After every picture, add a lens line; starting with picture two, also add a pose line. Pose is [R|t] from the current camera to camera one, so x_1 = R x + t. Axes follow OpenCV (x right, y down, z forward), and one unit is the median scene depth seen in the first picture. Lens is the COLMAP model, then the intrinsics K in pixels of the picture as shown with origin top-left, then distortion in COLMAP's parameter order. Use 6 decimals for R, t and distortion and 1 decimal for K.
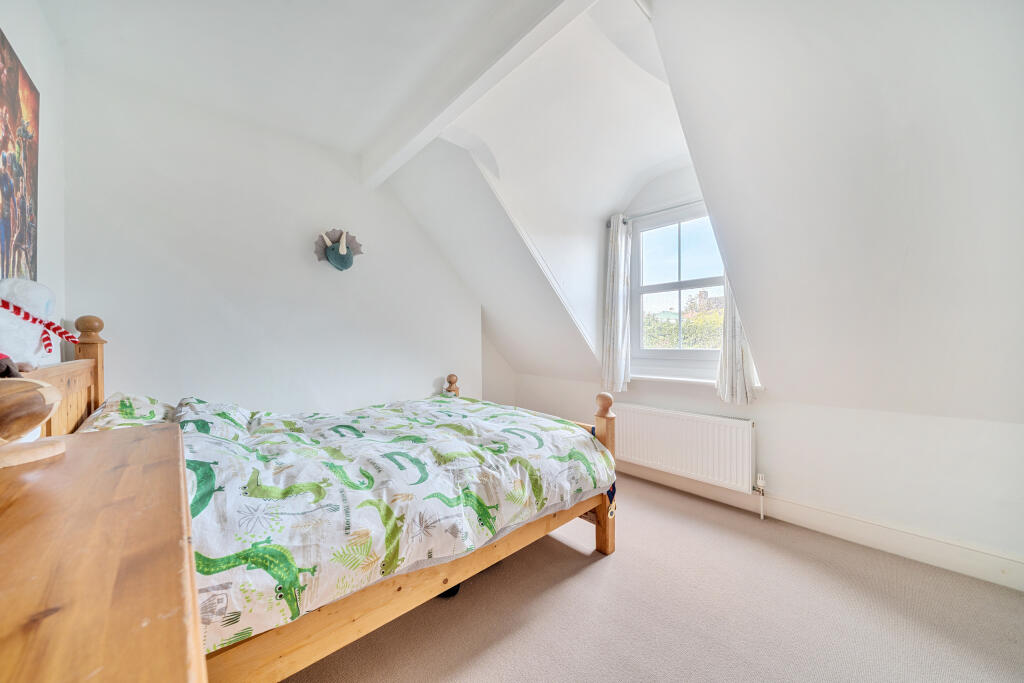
lens RADIAL K [[346.2, 0, 515.5], [0, 346.2, 342.5], [0, 0, 1]] dist [-0.000956, -0.000023]
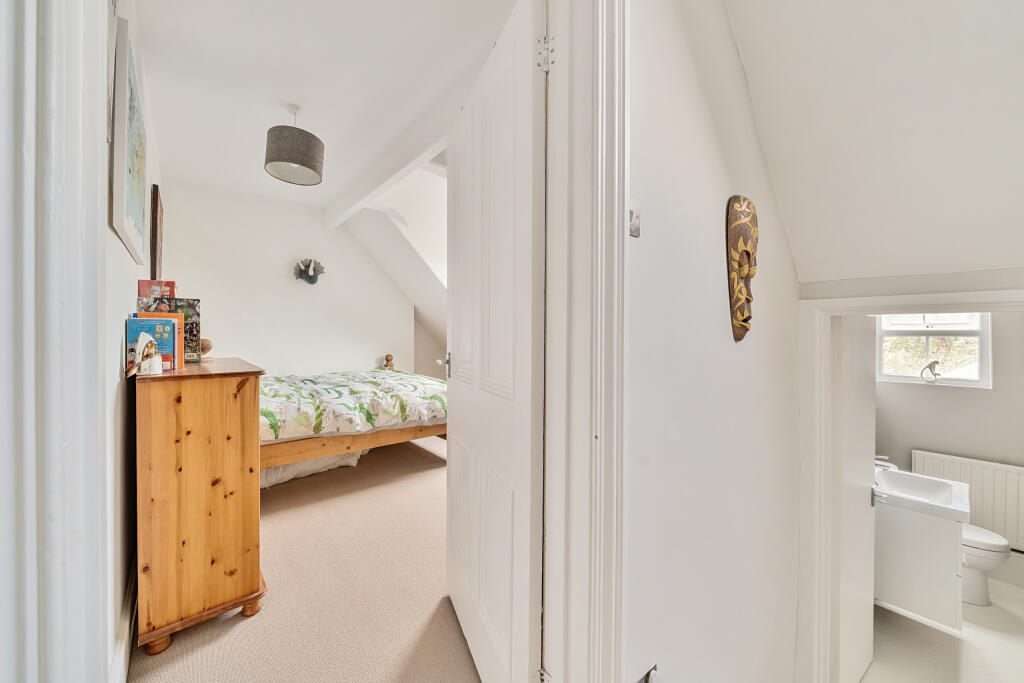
lens RADIAL K [[354.2, 0, 479.5], [0, 354.2, 333.9], [0, 0, 1]] dist [-0.000524, 0.000020]
pose [[0.997531, 0.011268, -0.069320, 0.629927], [-0.011295, 0.999936, -0.000007, 0.008590], [0.069316, 0.000790, 0.997594, -0.919942]]
